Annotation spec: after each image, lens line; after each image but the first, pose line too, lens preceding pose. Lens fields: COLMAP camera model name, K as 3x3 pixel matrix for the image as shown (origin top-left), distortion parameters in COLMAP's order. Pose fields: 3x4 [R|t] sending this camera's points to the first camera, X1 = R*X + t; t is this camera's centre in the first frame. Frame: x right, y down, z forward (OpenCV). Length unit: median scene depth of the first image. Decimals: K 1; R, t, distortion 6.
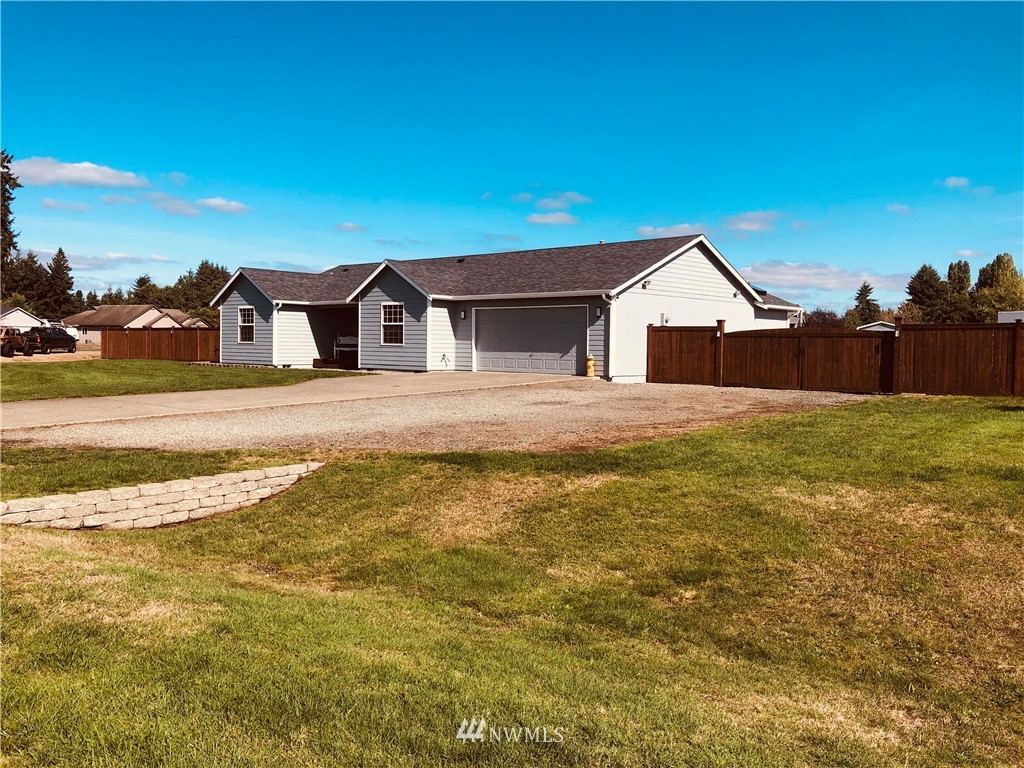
lens RADIAL K [[777.4, 0, 512.0], [0, 777.4, 384.0], [0, 0, 1]] dist [0.027655, -0.004696]
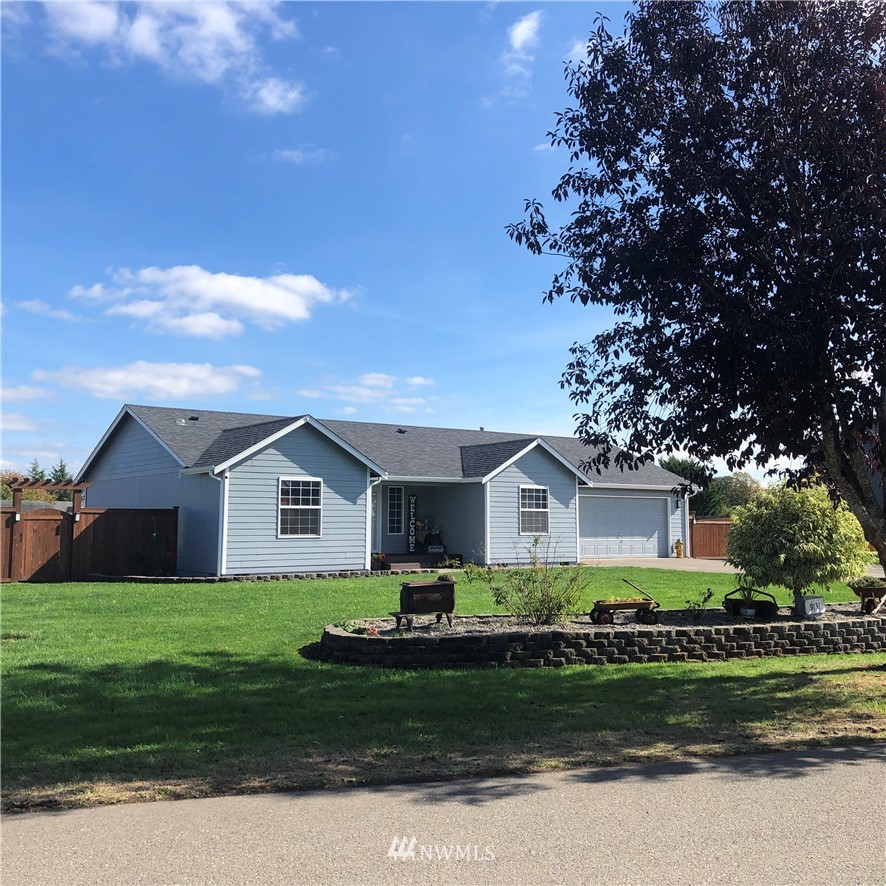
lens RADIAL K [[1004.3, 0, 443.0], [0, 1004.3, 443.0], [0, 0, 1]] dist [0.014686, -0.003190]
pose [[0.269624, 0.073239, 0.960177, -1.090007], [0.059619, 0.993921, -0.092554, -0.045872], [-0.961118, 0.082200, 0.263618, 0.672655]]
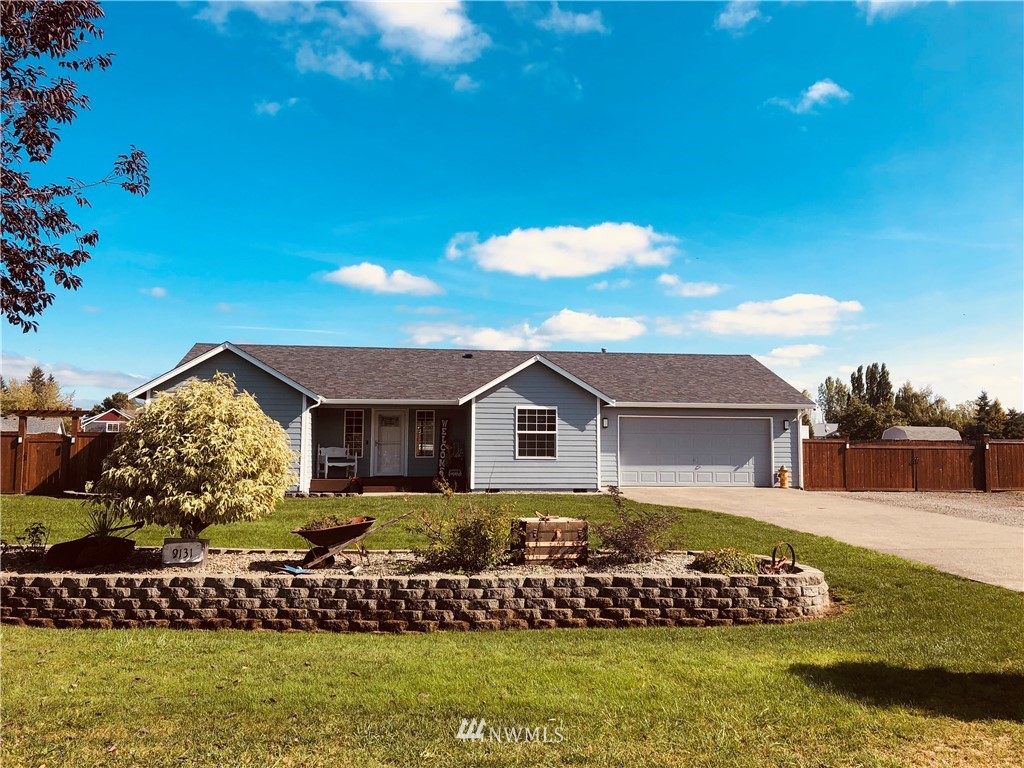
lens RADIAL K [[777.4, 0, 512.0], [0, 777.4, 384.0], [0, 0, 1]] dist [0.027655, -0.004696]
pose [[0.708980, 0.056048, 0.702998, -0.803757], [0.041478, 0.991797, -0.120904, -0.032633], [-0.704008, 0.114878, 0.700839, 0.476220]]
